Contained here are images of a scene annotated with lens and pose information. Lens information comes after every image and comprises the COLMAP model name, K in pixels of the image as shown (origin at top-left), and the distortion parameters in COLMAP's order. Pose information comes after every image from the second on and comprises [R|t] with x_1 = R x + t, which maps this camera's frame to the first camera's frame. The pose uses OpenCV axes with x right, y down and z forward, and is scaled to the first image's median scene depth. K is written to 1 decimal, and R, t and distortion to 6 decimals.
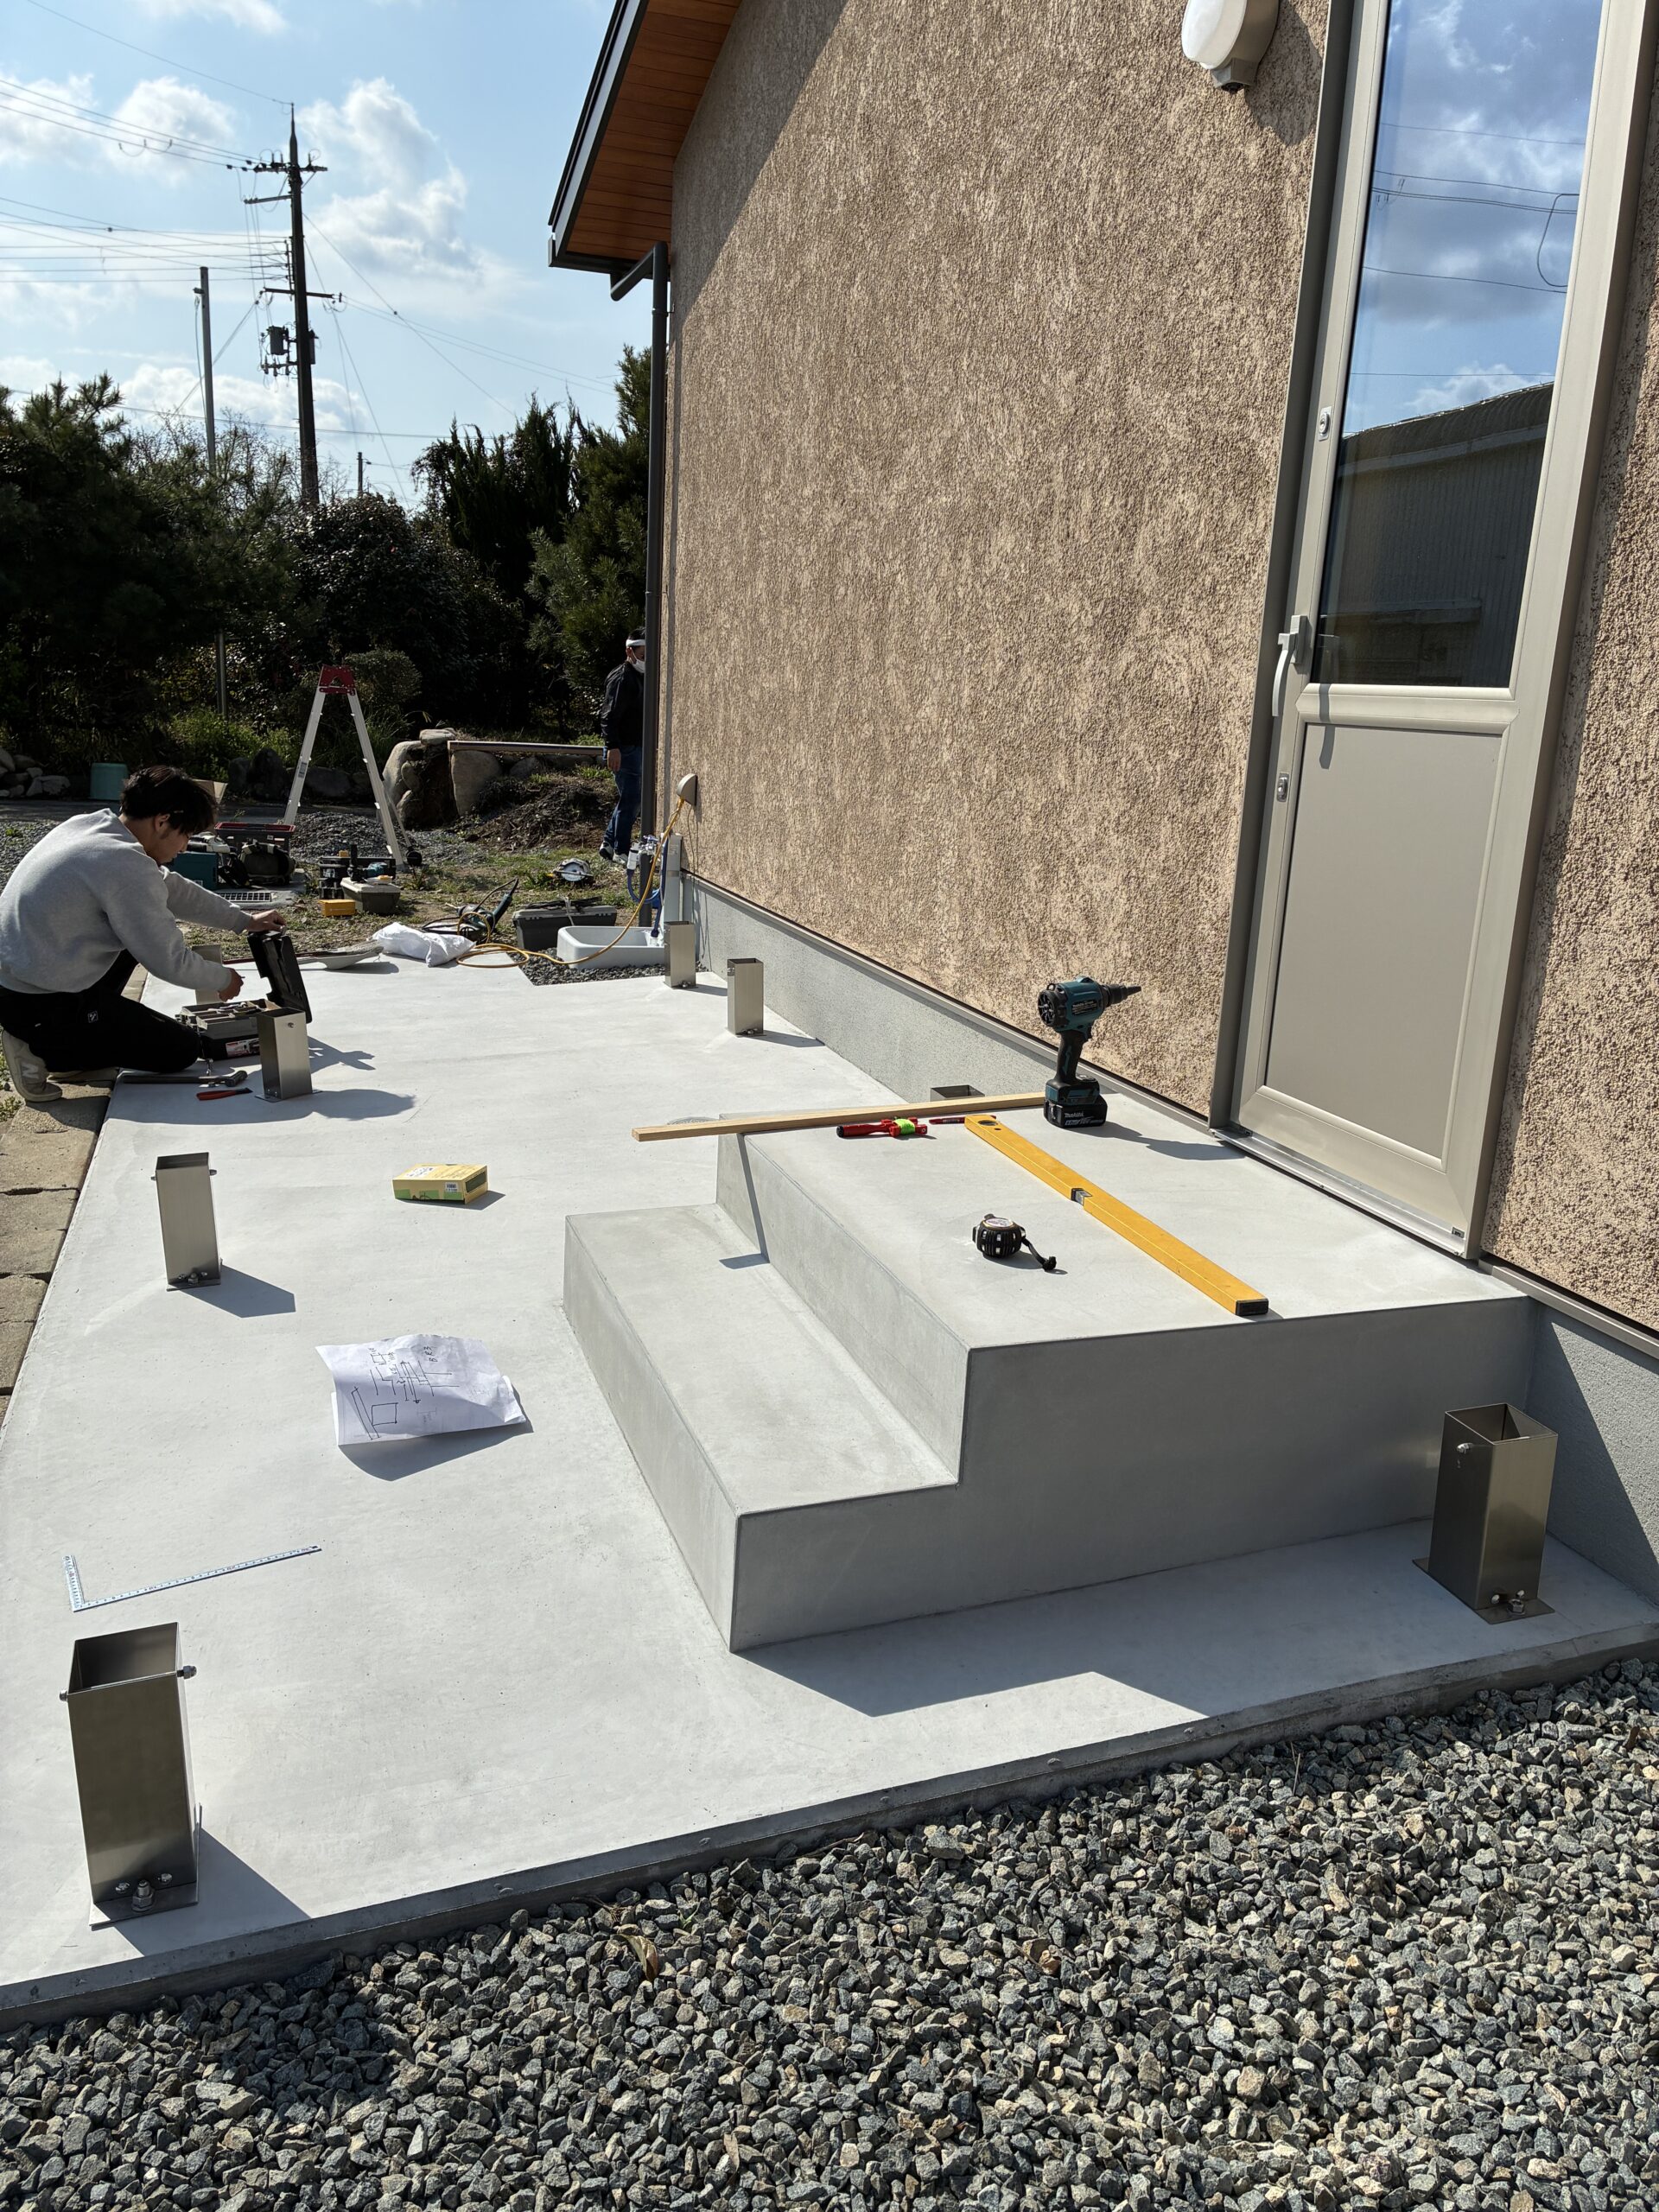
lens RADIAL K [[1669.7, 0, 820.2], [0, 1669.7, 1088.1], [0, 0, 1]] dist [0.053106, -0.059479]
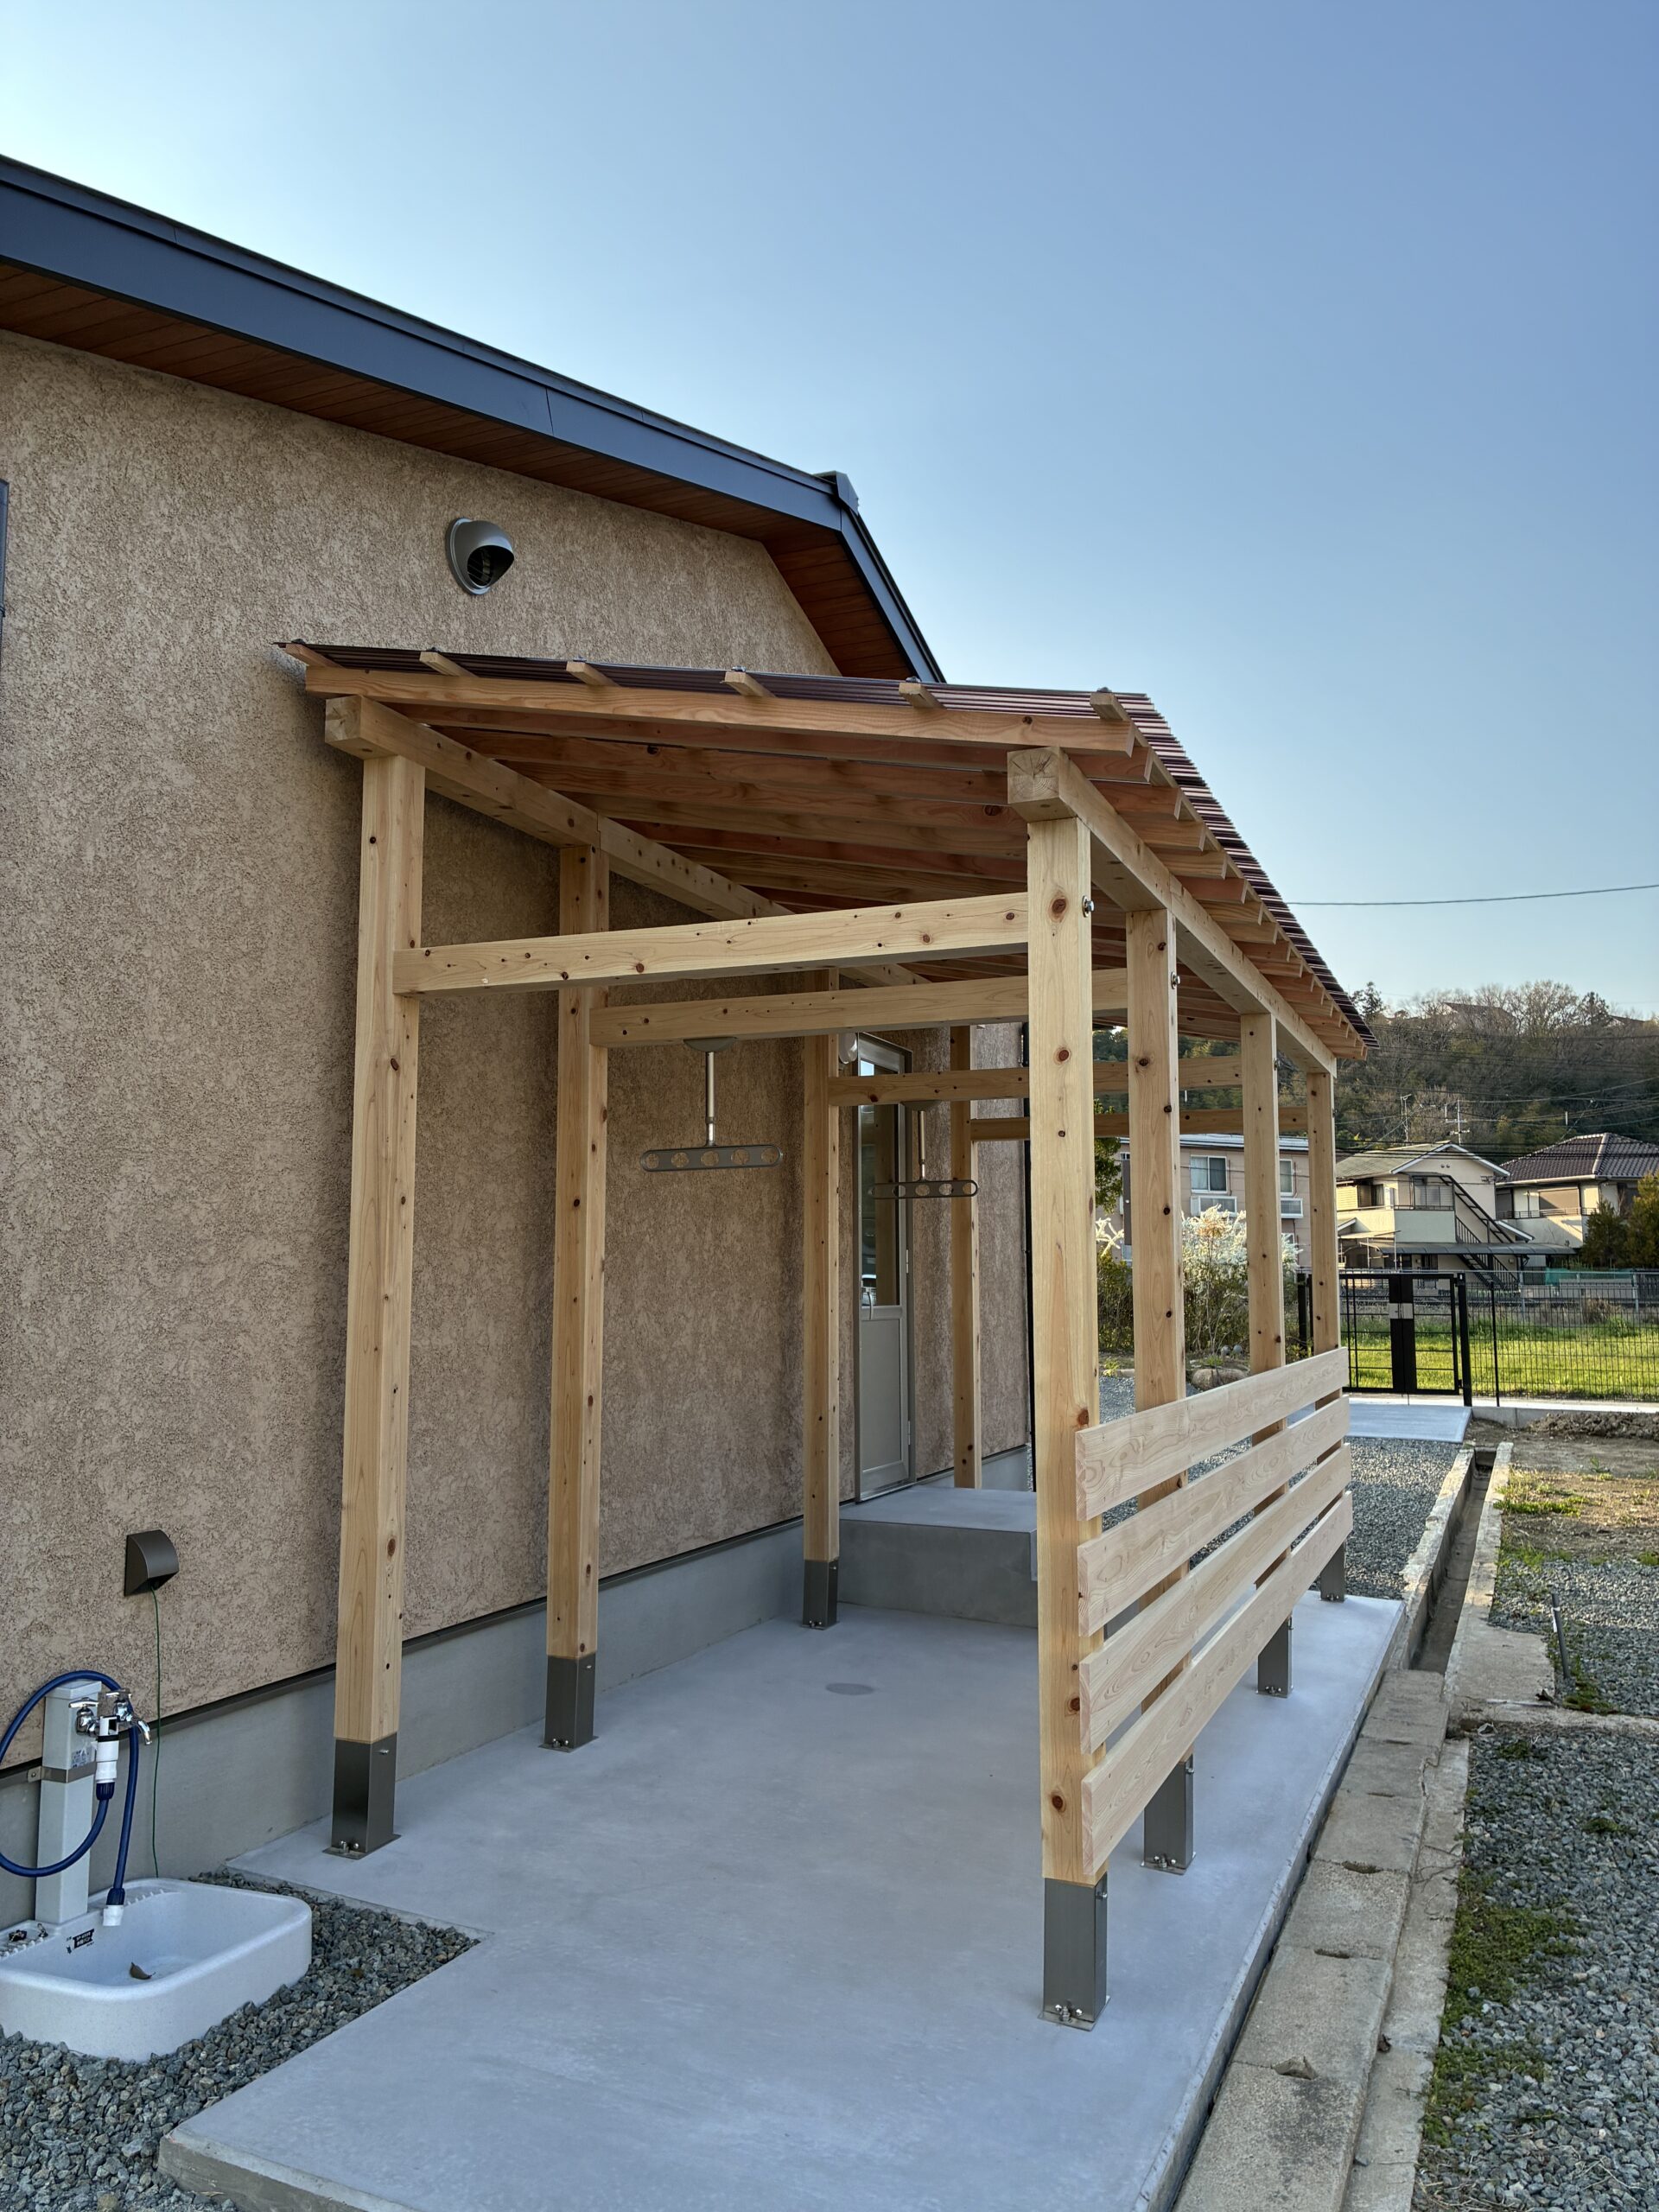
lens RADIAL K [[1669.7, 0, 823.3], [0, 1669.7, 1107.3], [0, 0, 1]] dist [0.053106, -0.059479]
pose [[-0.748448, 0.021978, 0.662829, -1.140720], [0.120302, 0.987369, 0.103102, -0.677993], [-0.652191, 0.156906, -0.741638, 2.405164]]
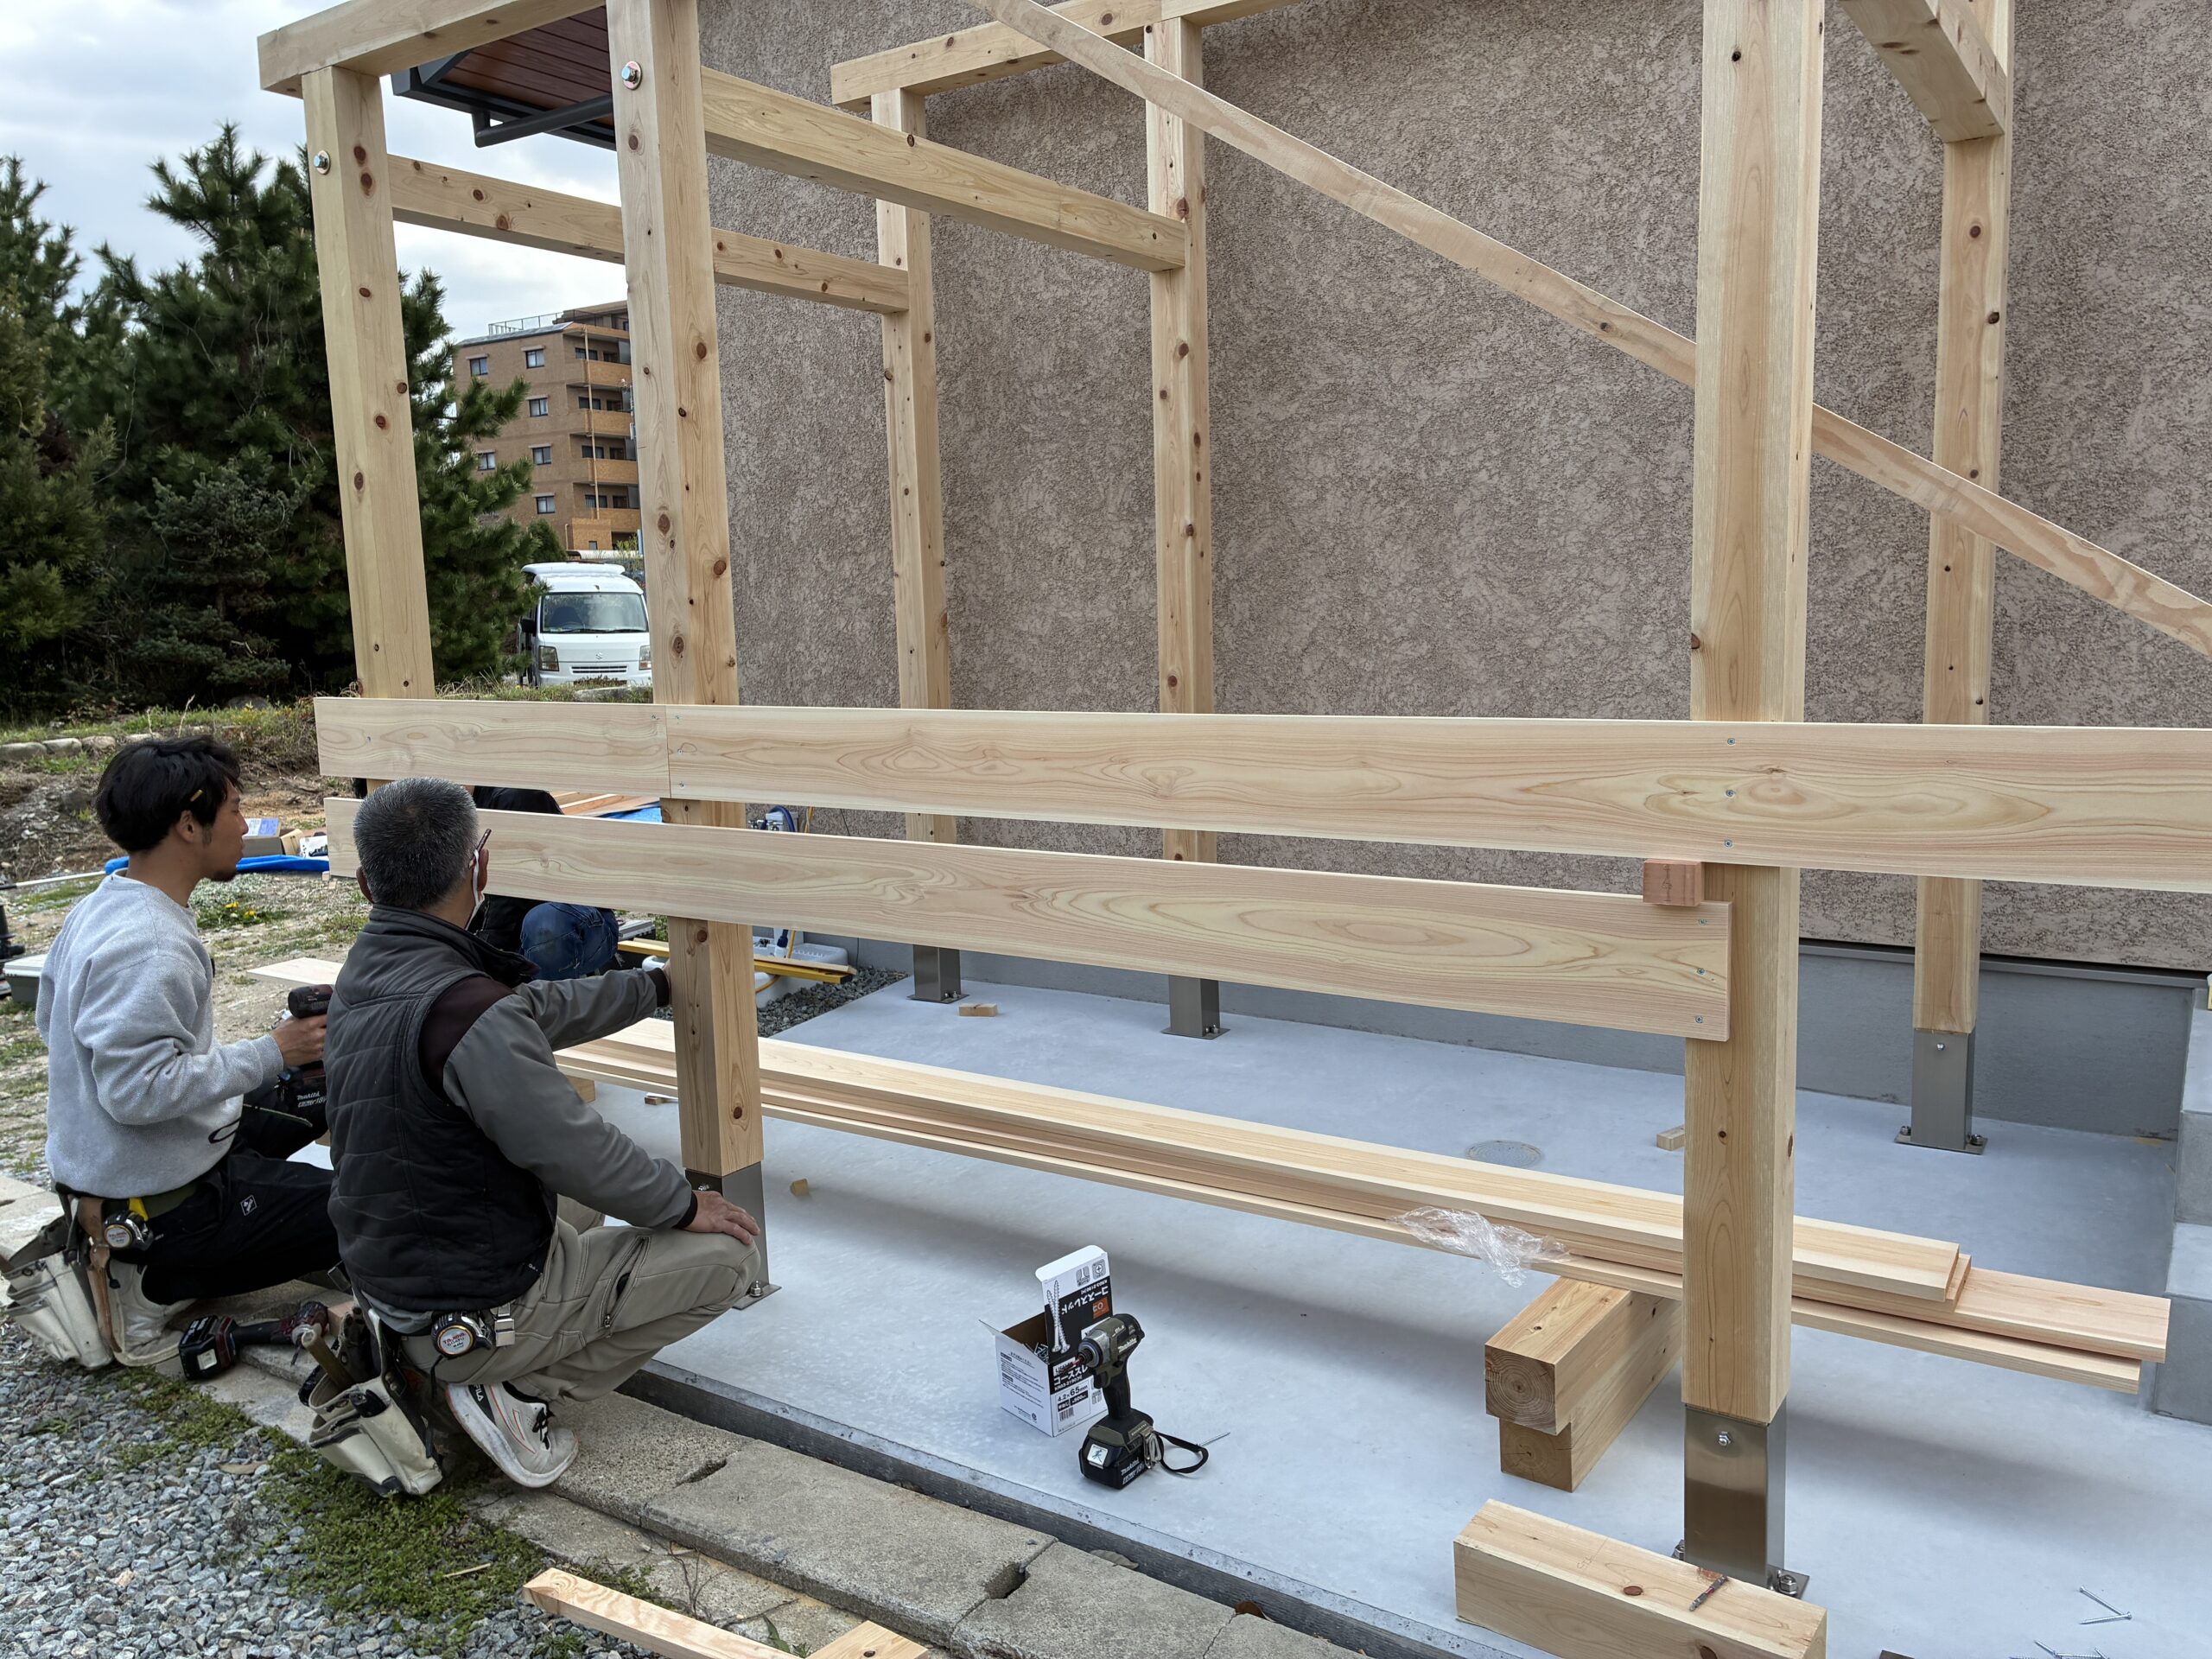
lens RADIAL K [[1669.7, 0, 1105.9], [0, 1669.7, 817.0], [0, 0, 1]] dist [0.053106, -0.059479]
pose [[0.792008, -0.147702, 0.592374, -0.872472], [0.206417, 0.977936, -0.032143, -0.190477], [-0.574556, 0.147734, 0.805022, 0.581202]]
